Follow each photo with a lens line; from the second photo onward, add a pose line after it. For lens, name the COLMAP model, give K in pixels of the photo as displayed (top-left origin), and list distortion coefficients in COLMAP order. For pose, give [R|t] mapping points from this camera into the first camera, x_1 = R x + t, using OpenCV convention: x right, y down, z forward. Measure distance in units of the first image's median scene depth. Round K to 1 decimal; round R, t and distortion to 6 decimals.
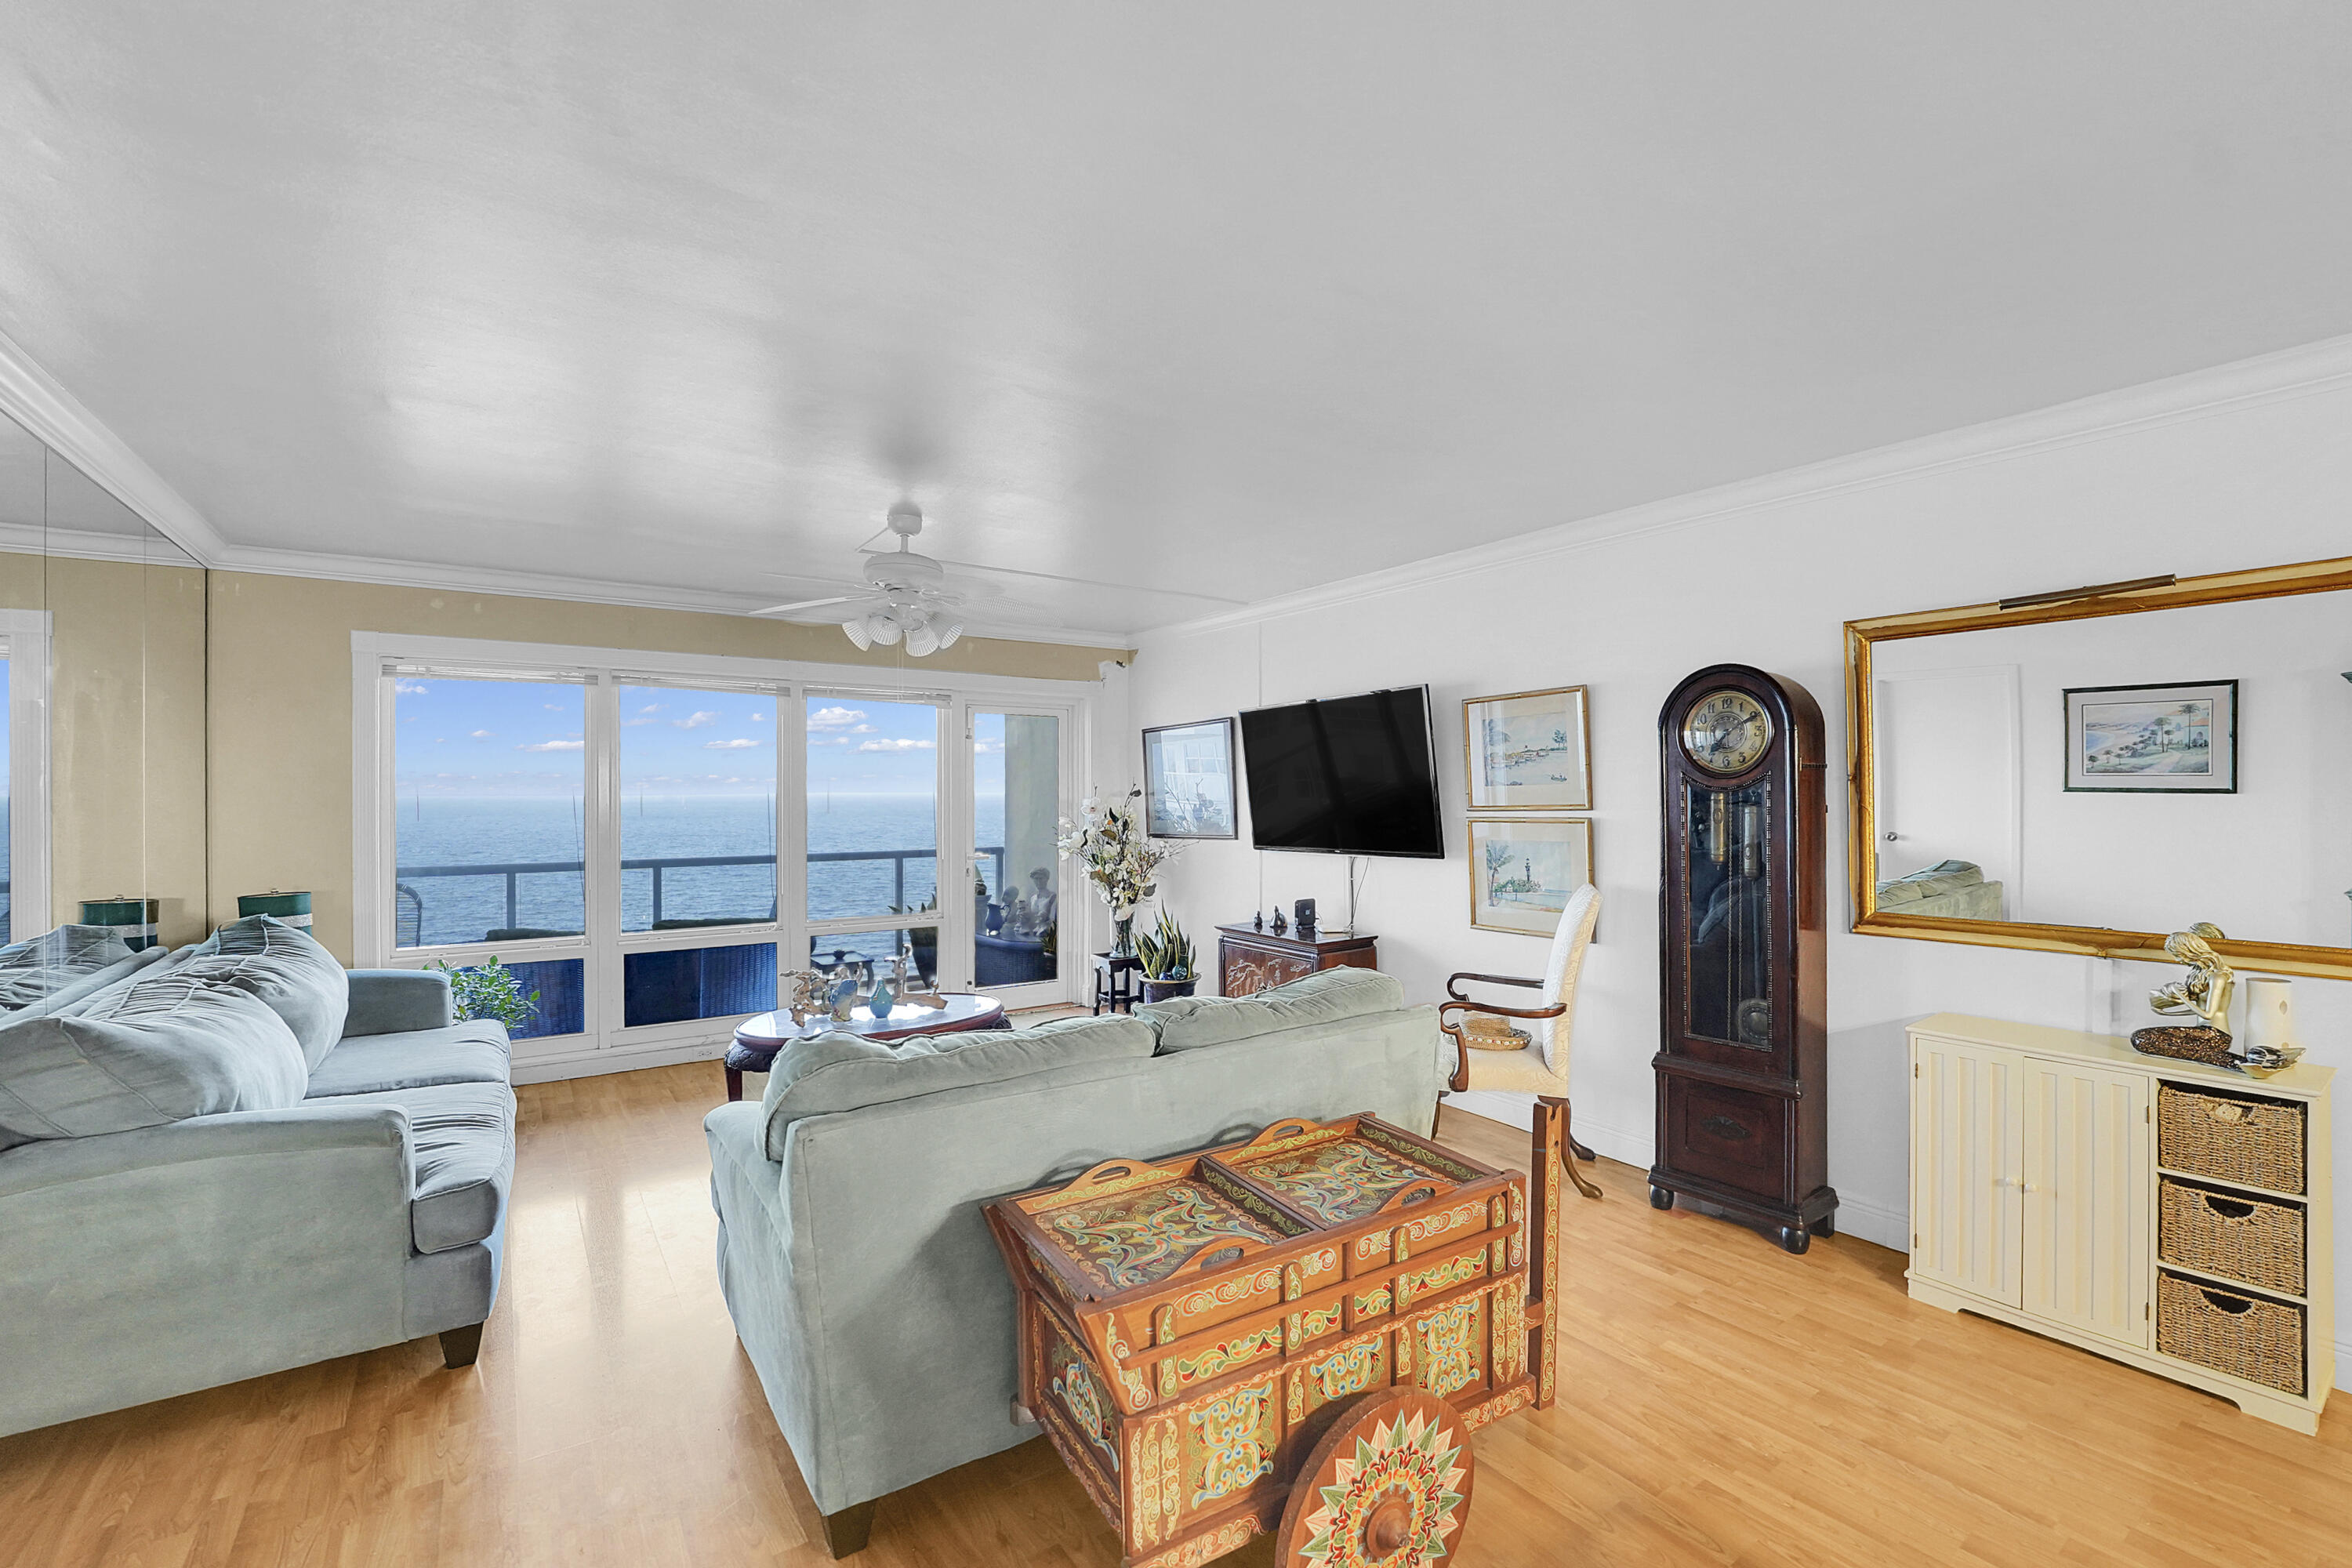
lens RADIAL K [[999.7, 0, 1148.3], [0, 999.7, 781.3], [0, 0, 1]] dist [-0.020543, 0.001097]
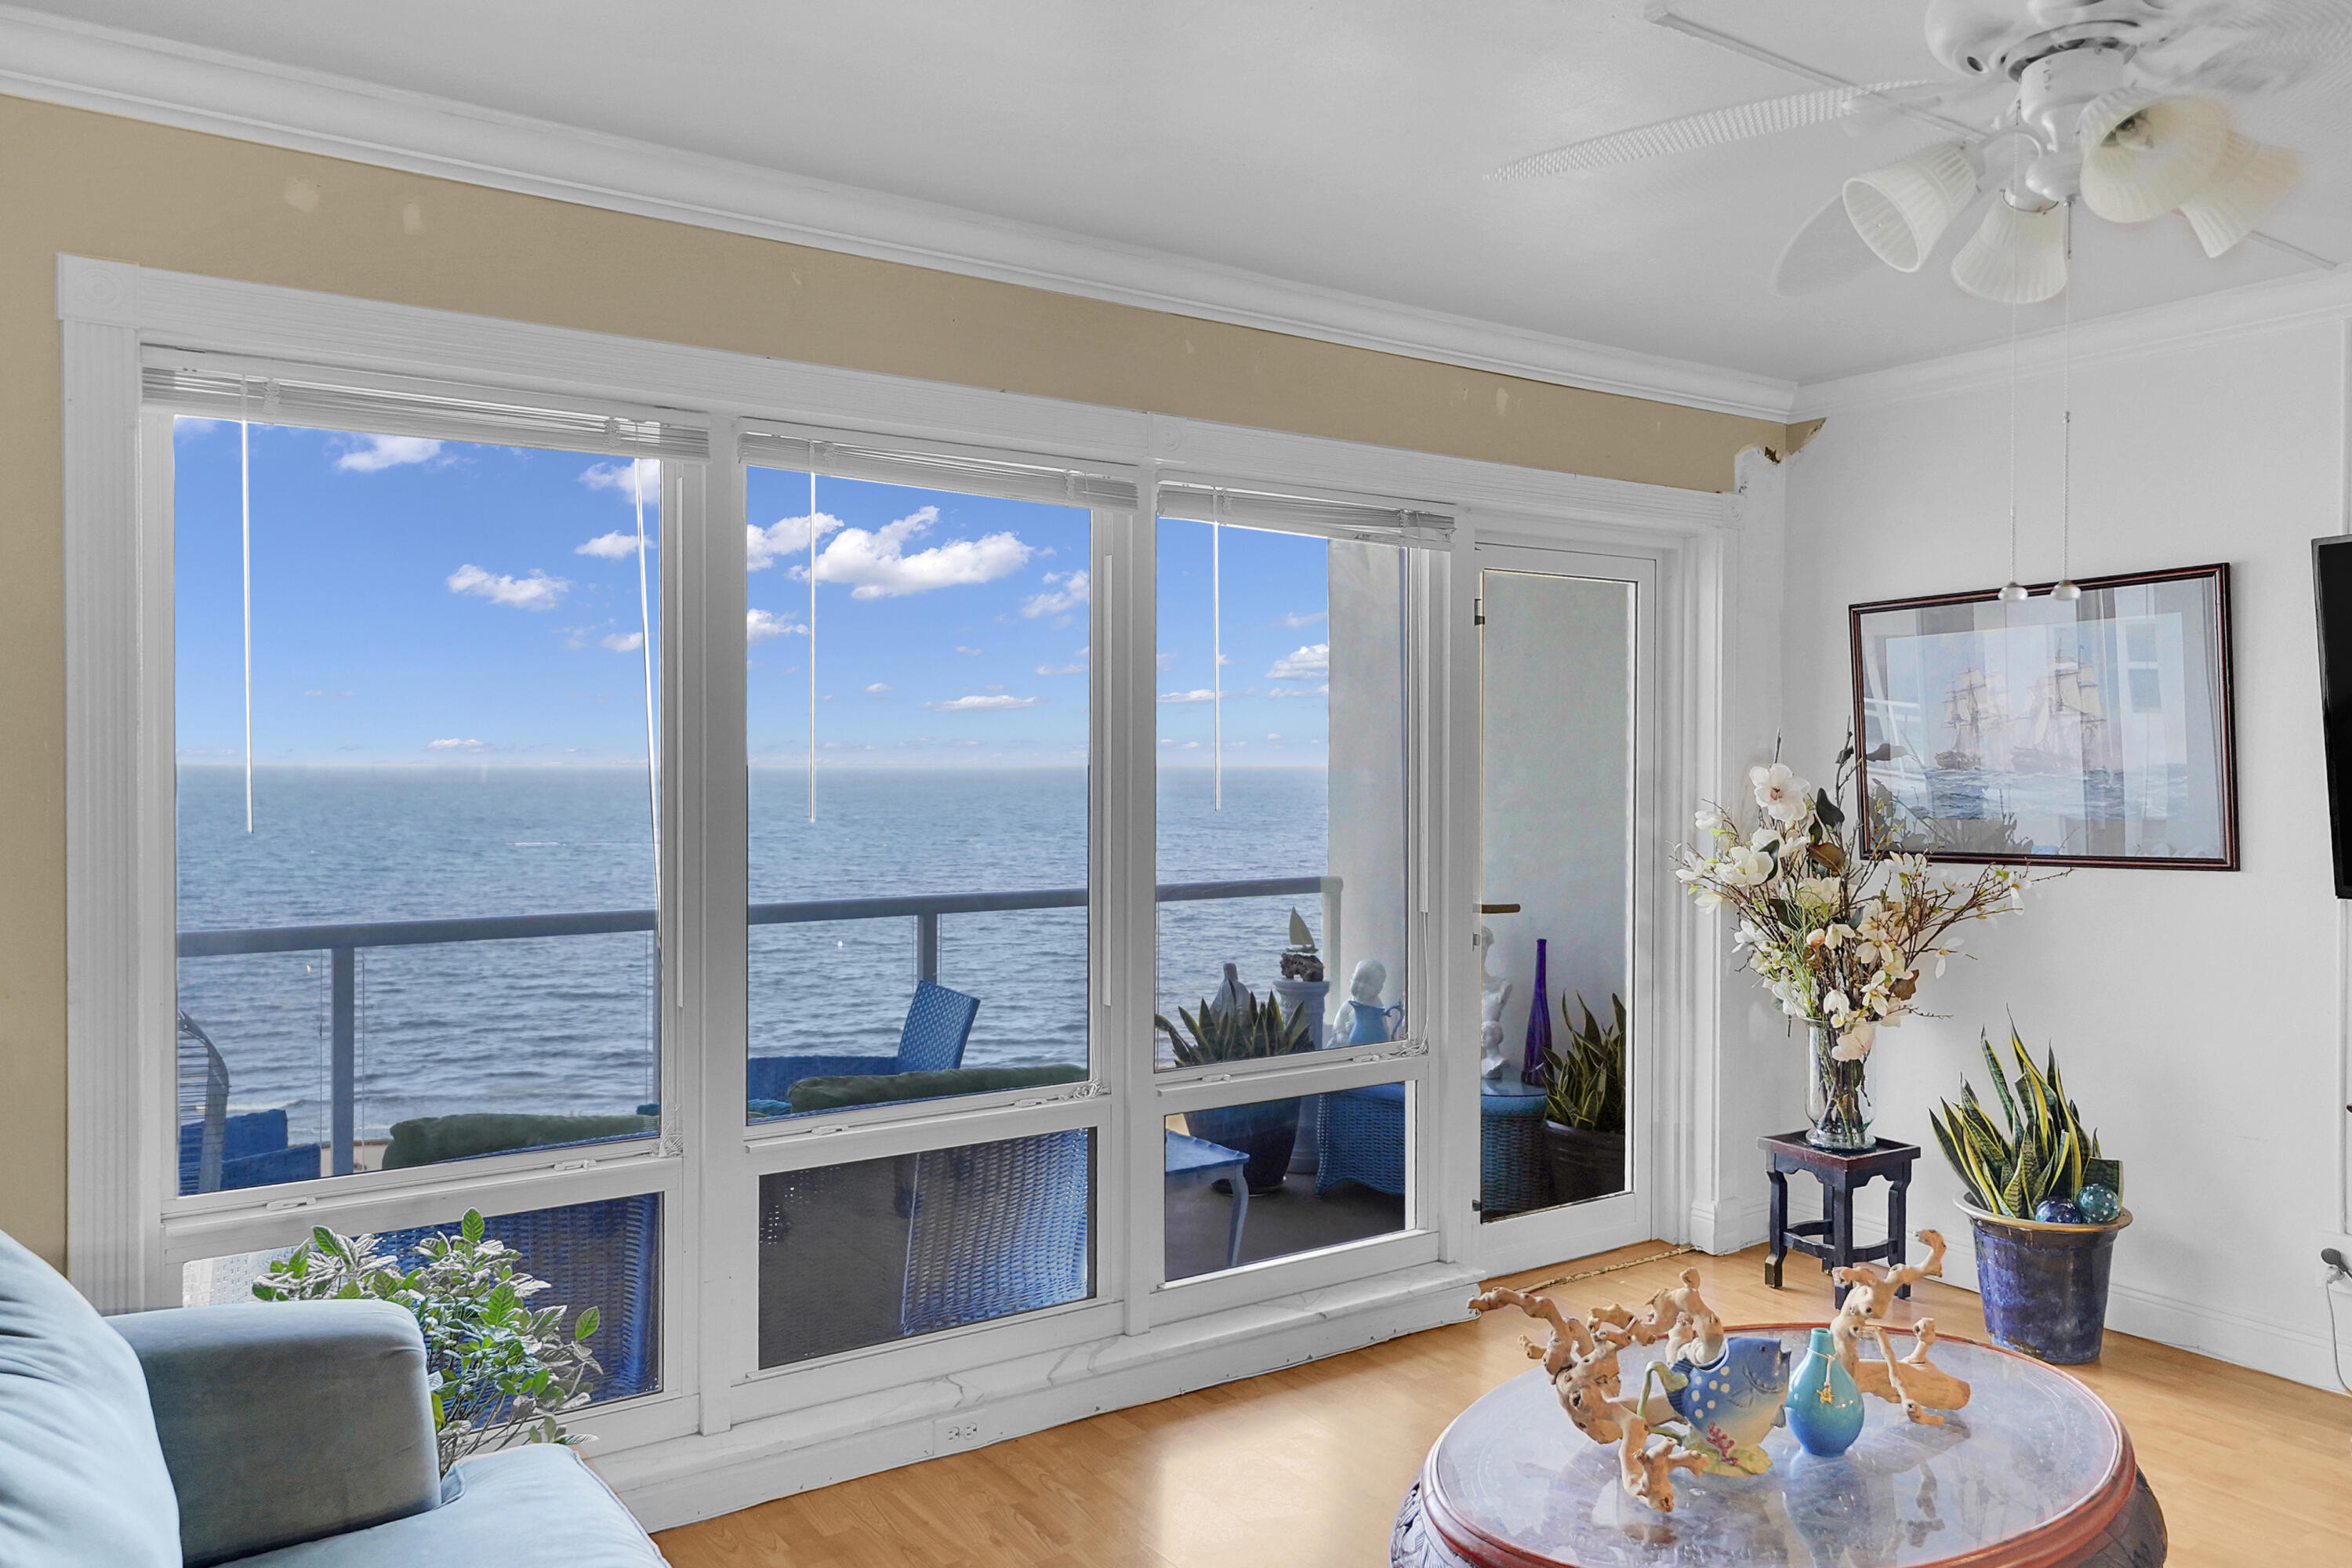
lens RADIAL K [[1654.0, 0, 1170.2], [0, 1654.0, 765.6], [0, 0, 1]] dist [0.016989, 0.003869]
pose [[0.999981, 0.003308, 0.005167, -0.434593], [-0.003382, 0.999889, 0.014505, 0.010079], [-0.005119, -0.014522, 0.999881, 0.430912]]
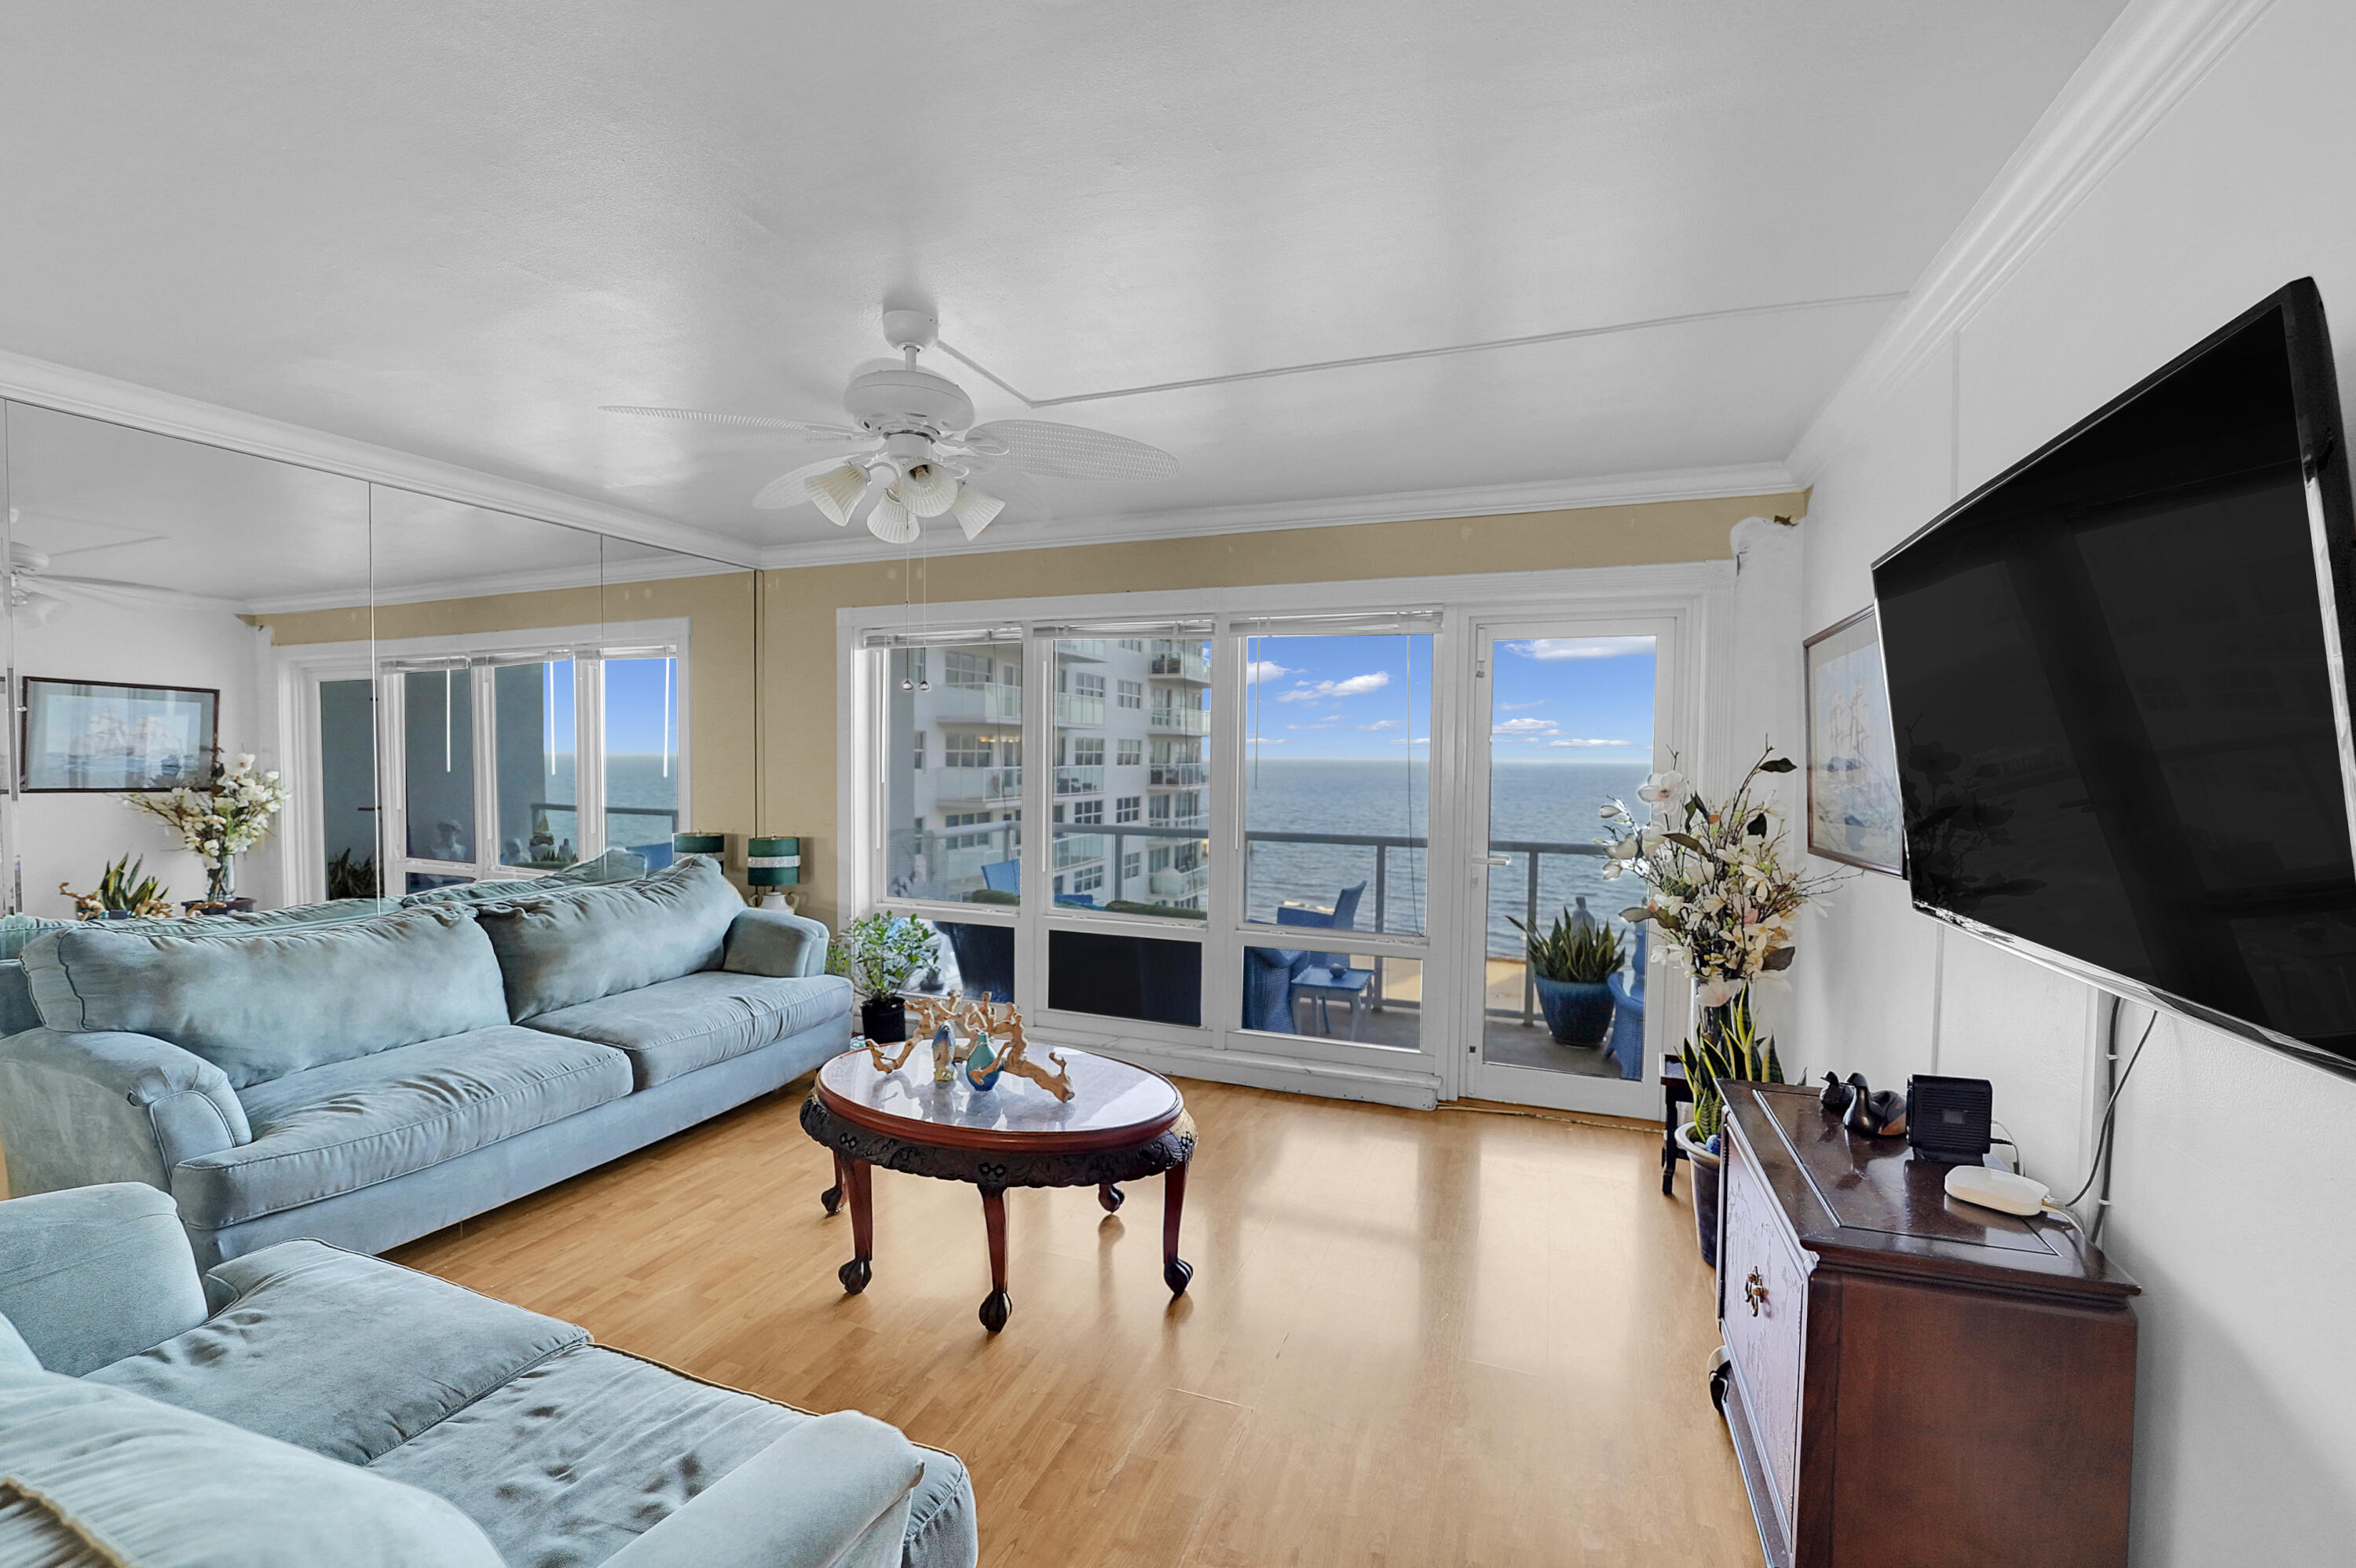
lens RADIAL K [[982.2, 0, 1166.7], [0, 982.2, 771.8], [0, 0, 1]] dist [-0.027972, 0.001544]
pose [[0.576858, 0.022927, -0.816522, 0.308368], [-0.001309, 0.999631, 0.027144, 0.002940], [0.816843, -0.014589, 0.576675, 0.655633]]
